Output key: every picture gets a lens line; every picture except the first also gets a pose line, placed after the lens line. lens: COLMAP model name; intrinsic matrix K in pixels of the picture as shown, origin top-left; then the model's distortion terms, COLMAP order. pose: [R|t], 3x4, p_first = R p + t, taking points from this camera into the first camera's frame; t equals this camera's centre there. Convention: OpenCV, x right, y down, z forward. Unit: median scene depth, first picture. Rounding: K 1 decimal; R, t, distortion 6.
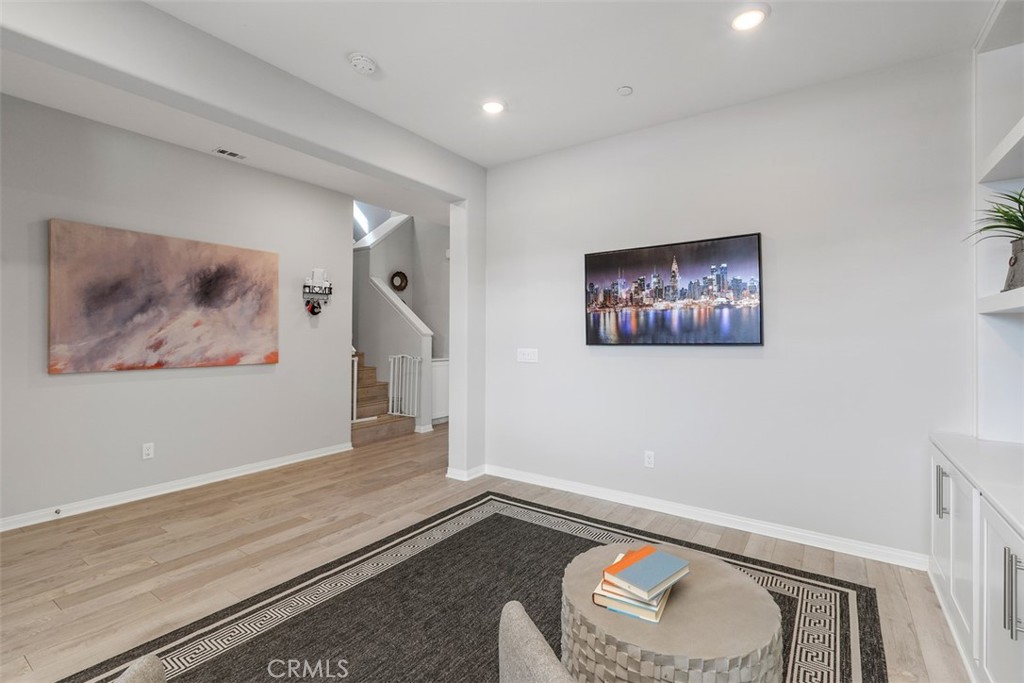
lens RADIAL K [[466.2, 0, 513.3], [0, 466.2, 339.7], [0, 0, 1]] dist [0.000444, 0.000140]
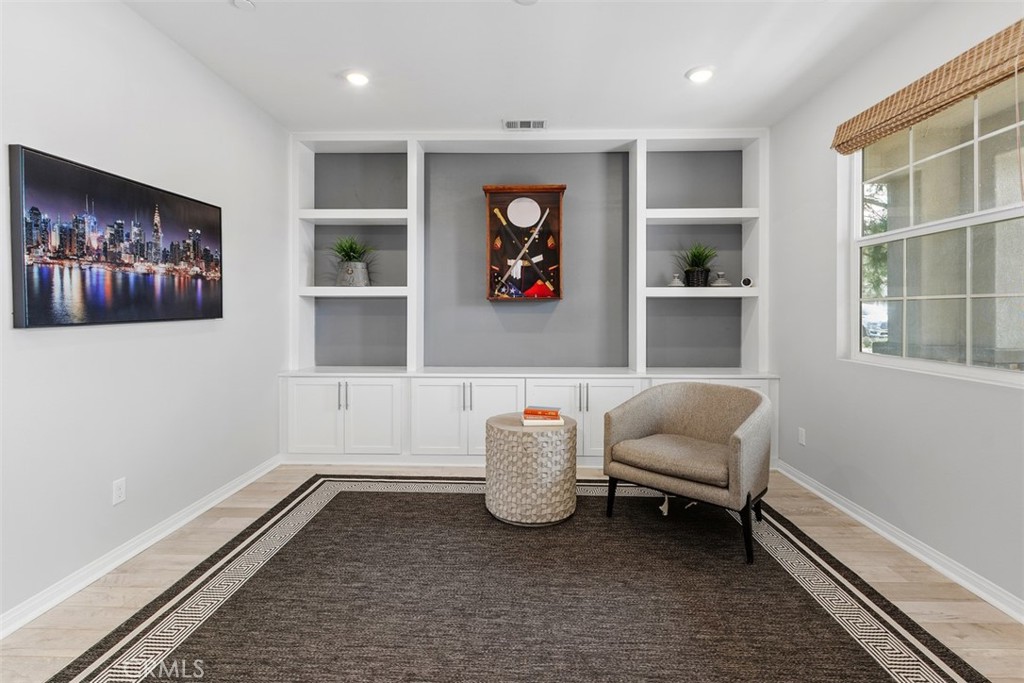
lens RADIAL K [[466.2, 0, 516.5], [0, 466.2, 309.8], [0, 0, 1]] dist [0.000444, 0.000140]
pose [[-0.550623, -0.010285, 0.834690, -0.602260], [-0.006265, 0.999947, 0.008189, -0.016441], [-0.834730, -0.000721, -0.550659, 0.903265]]
